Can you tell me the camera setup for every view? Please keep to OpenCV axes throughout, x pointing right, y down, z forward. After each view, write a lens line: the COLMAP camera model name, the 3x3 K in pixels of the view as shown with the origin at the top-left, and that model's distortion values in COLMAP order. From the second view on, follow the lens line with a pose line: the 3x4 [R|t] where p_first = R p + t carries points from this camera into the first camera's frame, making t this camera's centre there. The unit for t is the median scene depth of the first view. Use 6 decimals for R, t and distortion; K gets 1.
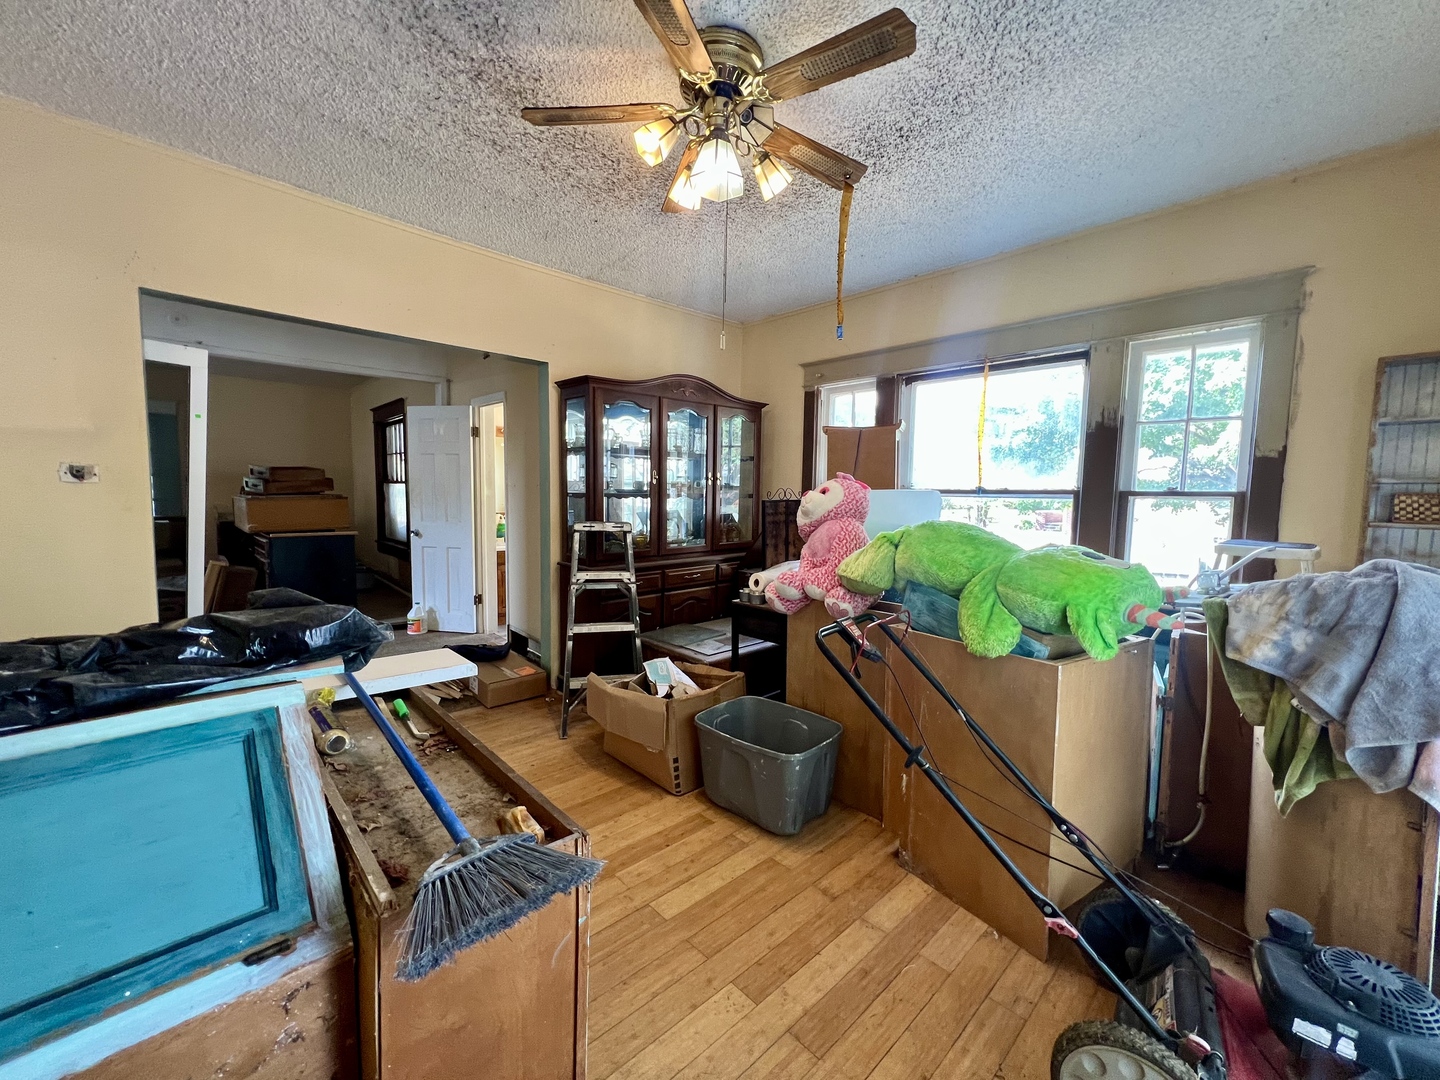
lens RADIAL K [[578.1, 0, 716.6], [0, 578.1, 539.7], [0, 0, 1]] dist [-0.001757, 0.000899]
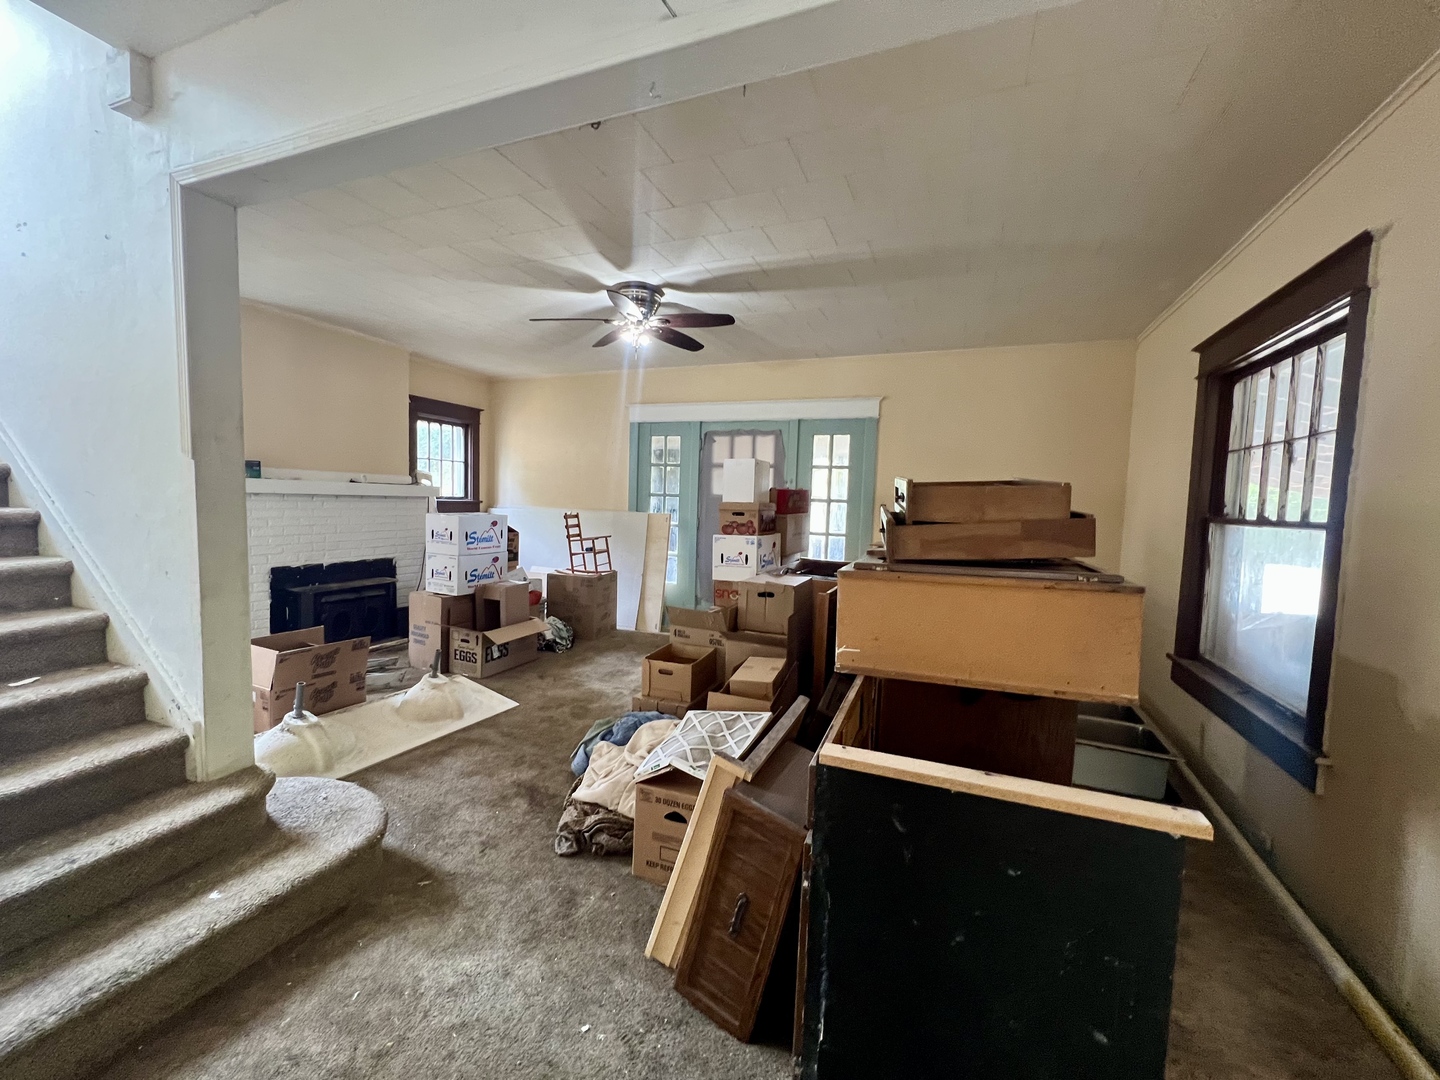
lens RADIAL K [[578.1, 0, 721.1], [0, 578.1, 537.2], [0, 0, 1]] dist [-0.001757, 0.000899]
pose [[0.415028, 0.049110, -0.908482, -0.427231], [-0.102968, 0.994662, 0.006729, -0.068809], [0.903963, 0.090752, 0.417869, 0.632937]]
